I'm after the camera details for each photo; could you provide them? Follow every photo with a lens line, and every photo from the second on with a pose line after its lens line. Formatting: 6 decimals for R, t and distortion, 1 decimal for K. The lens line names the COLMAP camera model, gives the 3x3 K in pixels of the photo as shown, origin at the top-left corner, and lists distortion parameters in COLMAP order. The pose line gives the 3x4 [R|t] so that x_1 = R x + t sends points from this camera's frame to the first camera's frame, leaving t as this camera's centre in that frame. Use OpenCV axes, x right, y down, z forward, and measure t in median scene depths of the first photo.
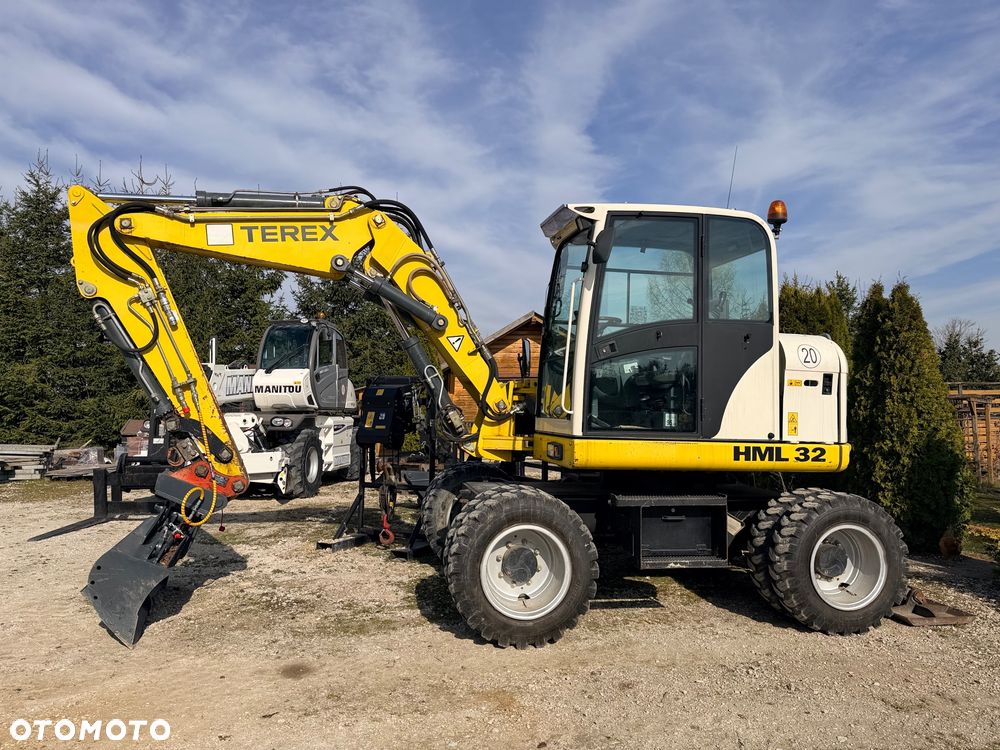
lens RADIAL K [[713.0, 0, 498.4], [0, 713.0, 368.7], [0, 0, 1]] dist [0.197346, -0.235941]
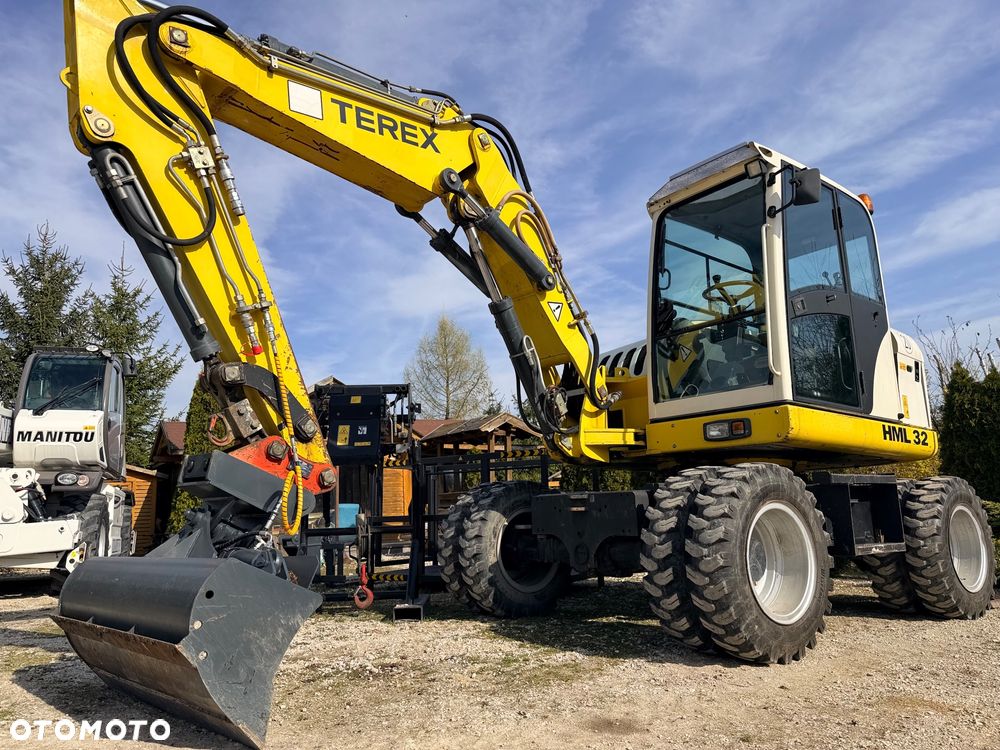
lens RADIAL K [[689.0, 0, 505.0], [0, 689.0, 377.8], [0, 0, 1]] dist [0.103789, -0.114678]
pose [[0.884983, 0.060395, 0.461691, -0.462992], [0.010206, 0.988798, -0.148909, 0.152893], [-0.465512, 0.136494, 0.874453, 0.362282]]
